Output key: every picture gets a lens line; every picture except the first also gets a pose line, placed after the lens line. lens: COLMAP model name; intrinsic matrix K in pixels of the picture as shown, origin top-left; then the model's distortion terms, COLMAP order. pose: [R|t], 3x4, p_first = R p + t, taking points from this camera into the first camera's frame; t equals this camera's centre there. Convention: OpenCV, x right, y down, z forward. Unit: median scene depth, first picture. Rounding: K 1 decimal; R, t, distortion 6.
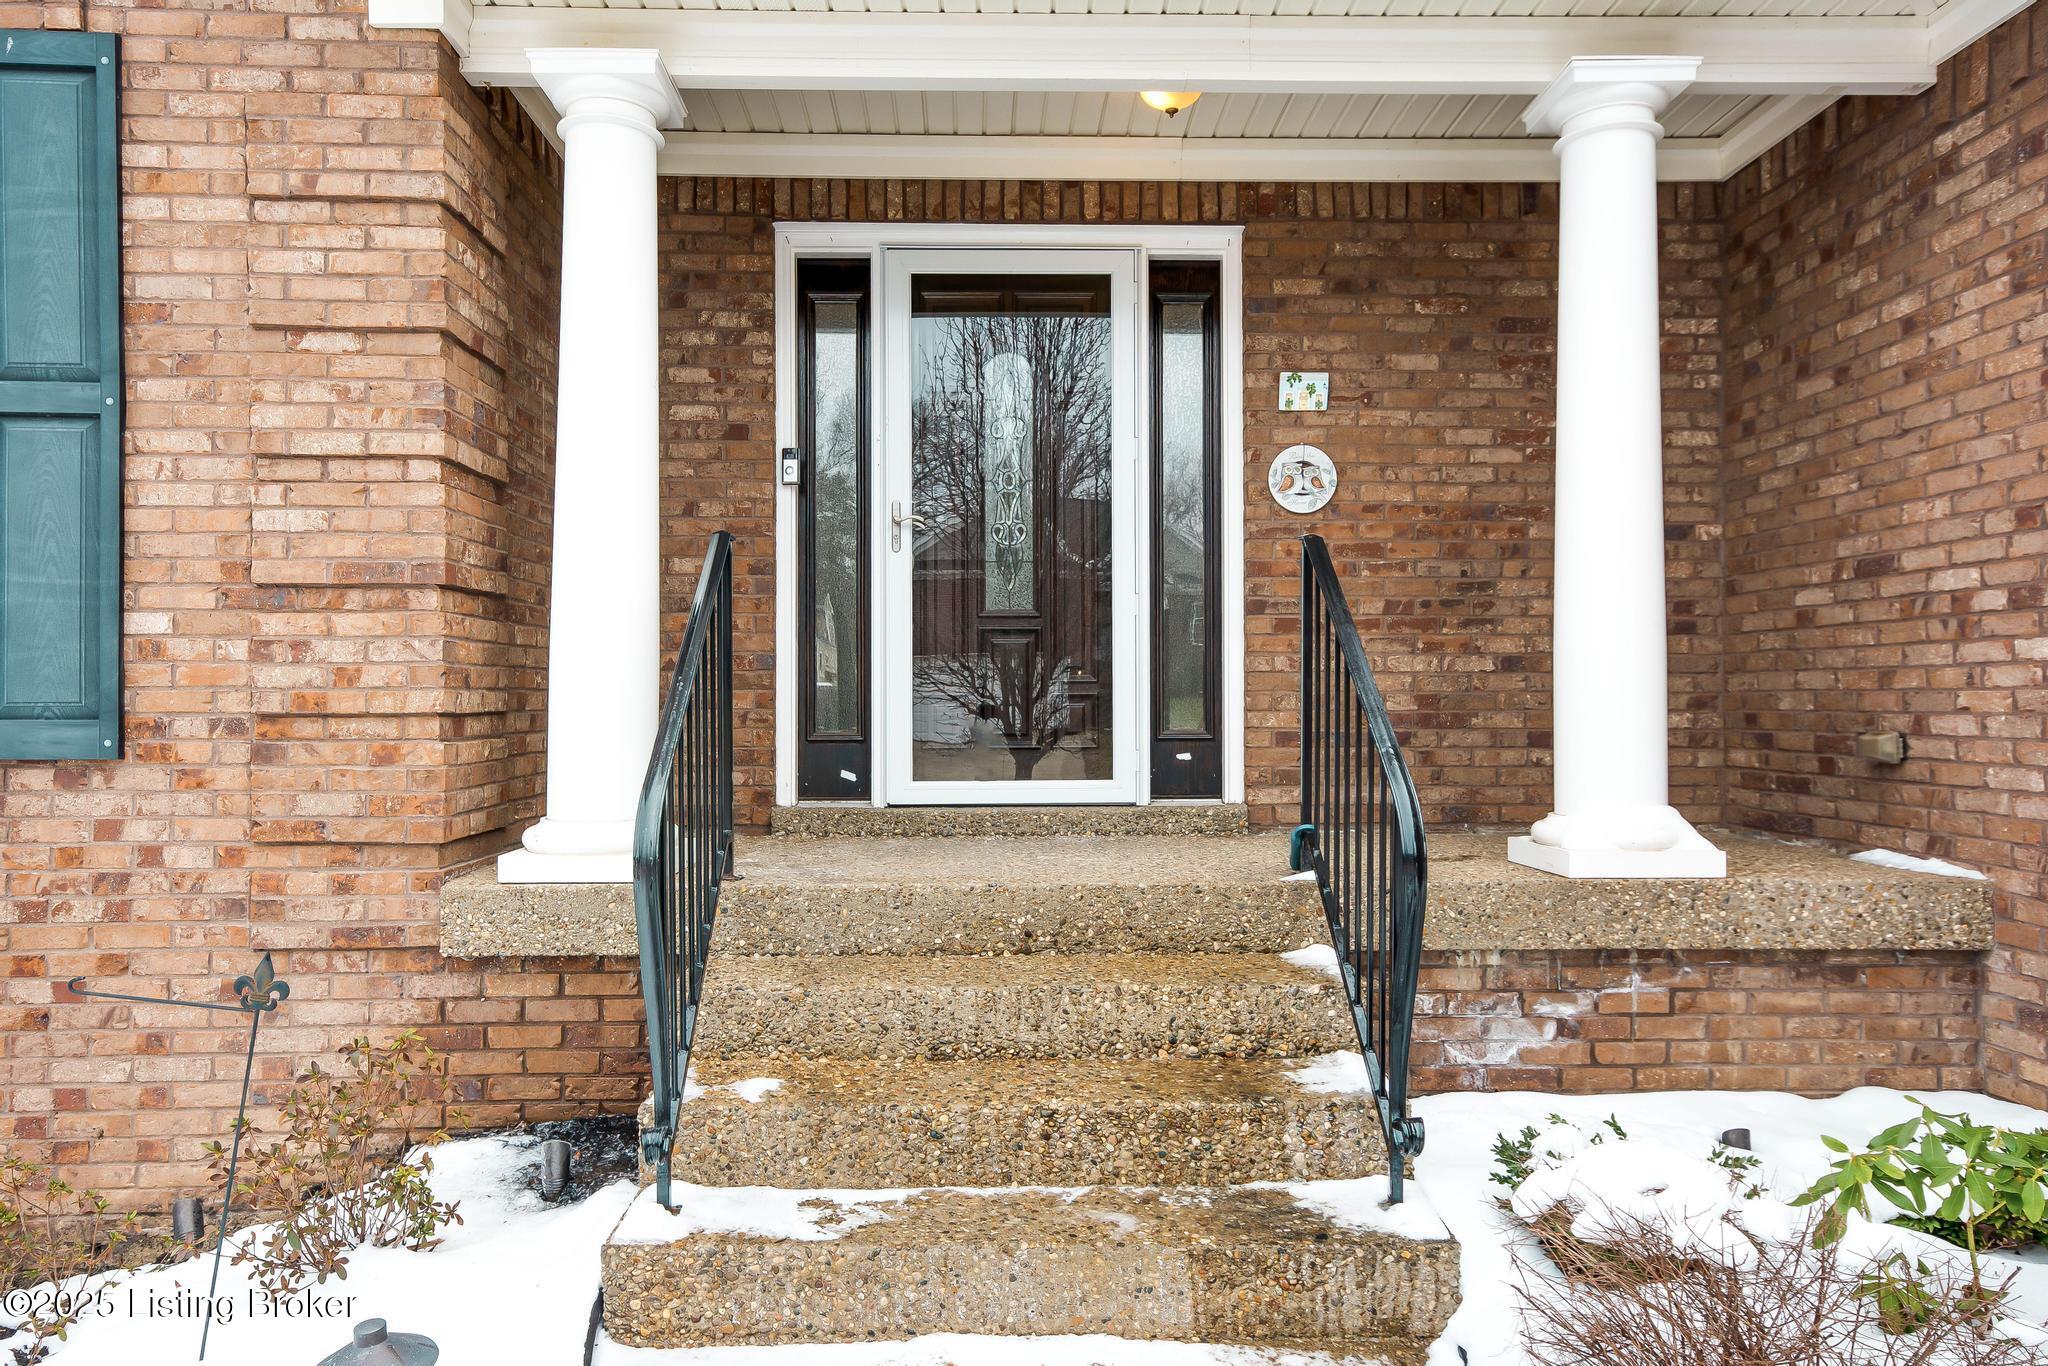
lens RADIAL K [[1427.7, 0, 1059.7], [0, 1427.7, 696.3], [0, 0, 1]] dist [0.039294, 0.003436]
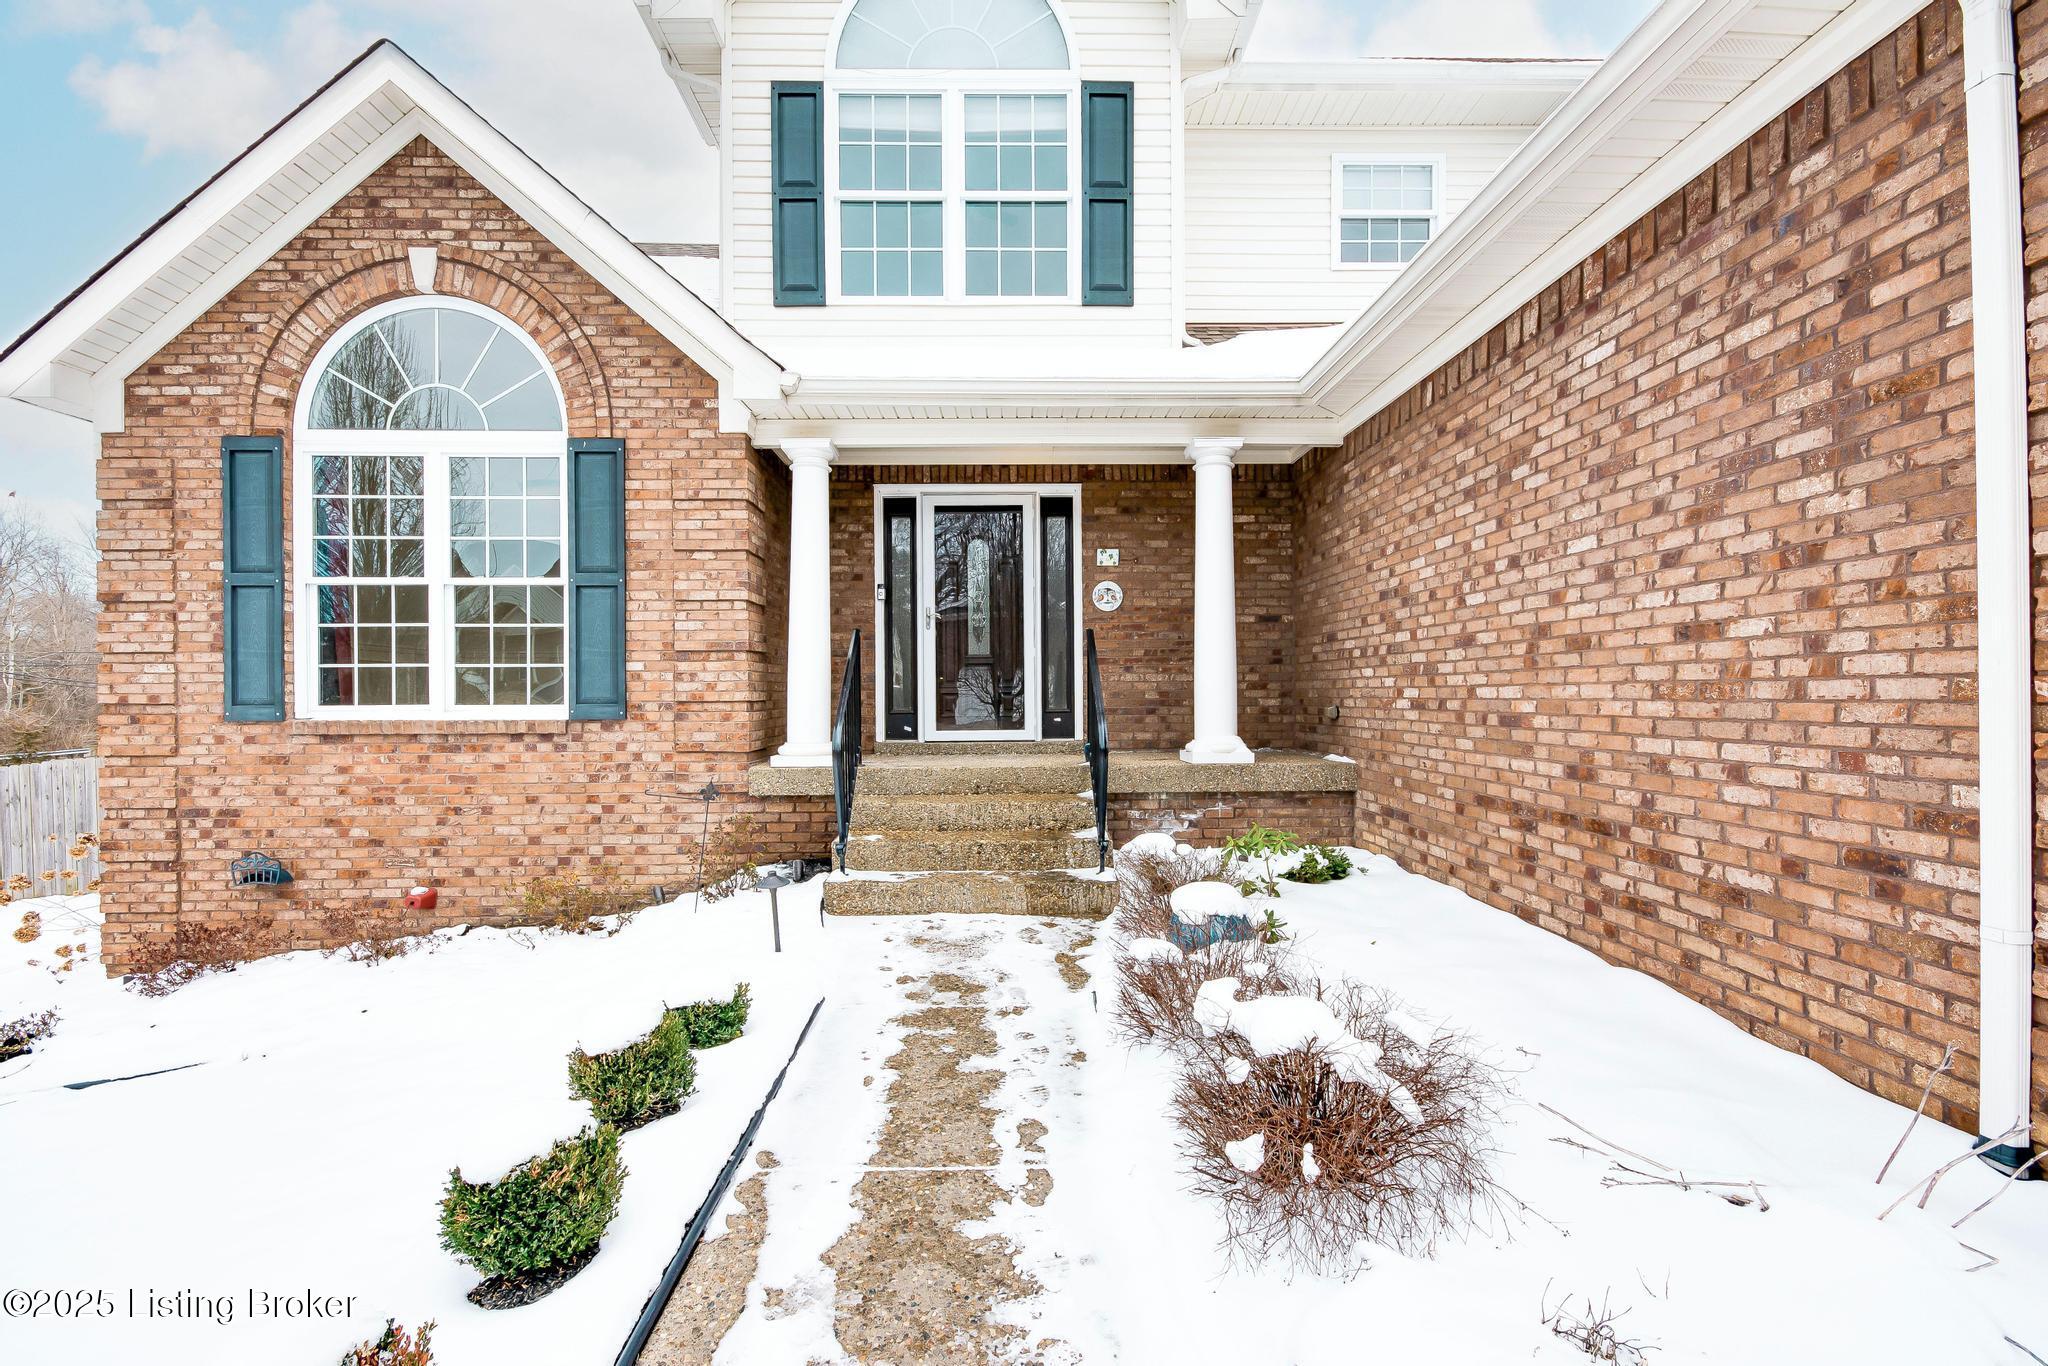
lens RADIAL K [[908.3, 0, 1034.4], [0, 908.3, 702.4], [0, 0, 1]] dist [0.017454, -0.006310]
pose [[0.999926, -0.004968, -0.011134, 0.095545], [0.005101, 0.999915, 0.012023, -0.002251], [0.011073, -0.012079, 0.999866, -0.603476]]
